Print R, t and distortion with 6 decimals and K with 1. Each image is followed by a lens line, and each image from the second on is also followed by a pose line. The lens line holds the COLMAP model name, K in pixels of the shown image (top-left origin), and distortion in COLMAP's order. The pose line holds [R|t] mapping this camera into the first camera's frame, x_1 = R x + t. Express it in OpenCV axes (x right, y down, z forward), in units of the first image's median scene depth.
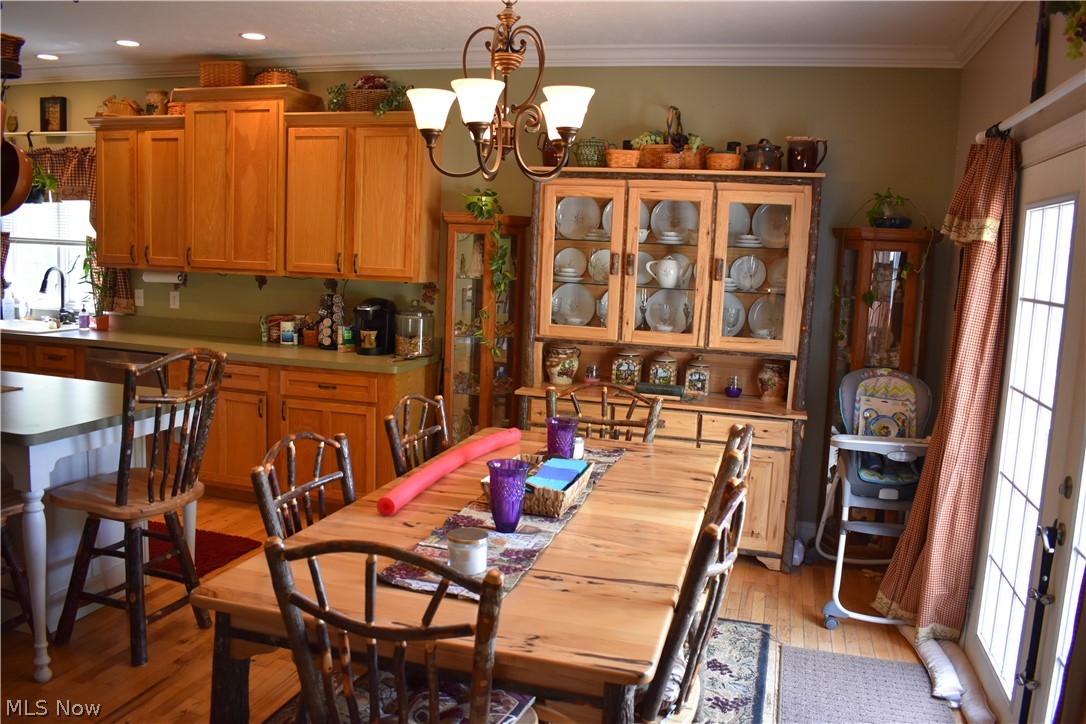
lens RADIAL K [[864.1, 0, 543.0], [0, 864.1, 362.0], [0, 0, 1]] dist [-0.090946, -0.001163]
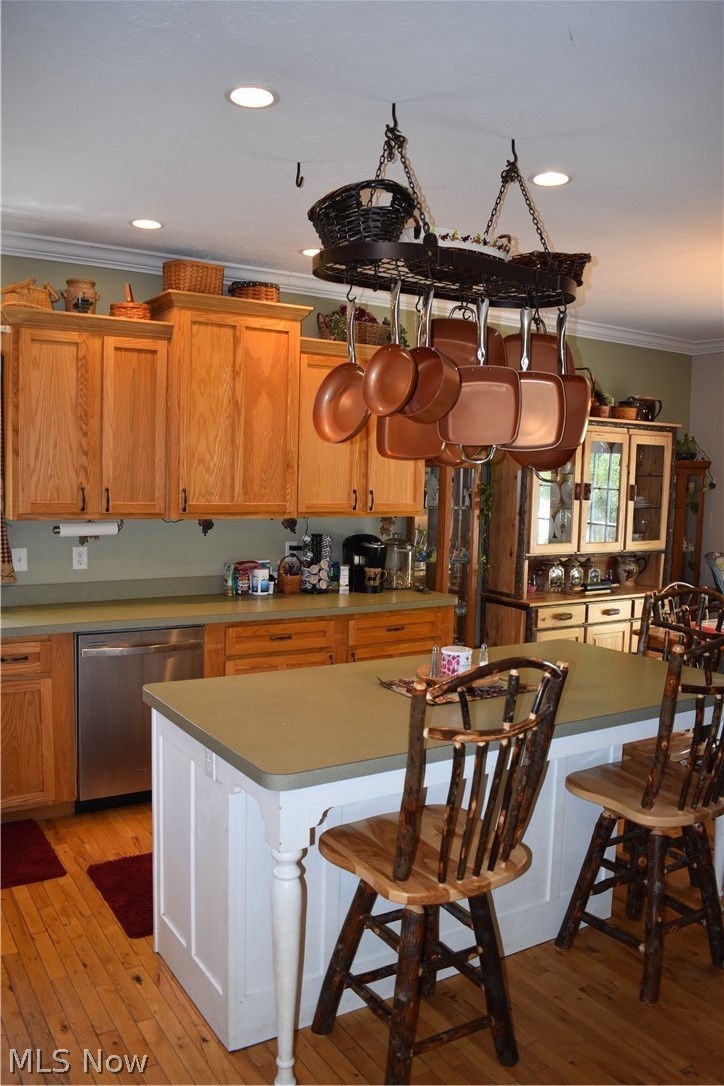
lens RADIAL K [[864.1, 0, 362.0], [0, 864.1, 543.0], [0, 0, 1]] dist [-0.090946, -0.001163]
pose [[0.670382, -0.086958, 0.736903, -0.931970], [0.104544, 0.994272, 0.022223, -0.088100], [-0.734614, 0.062141, 0.675633, 0.344576]]
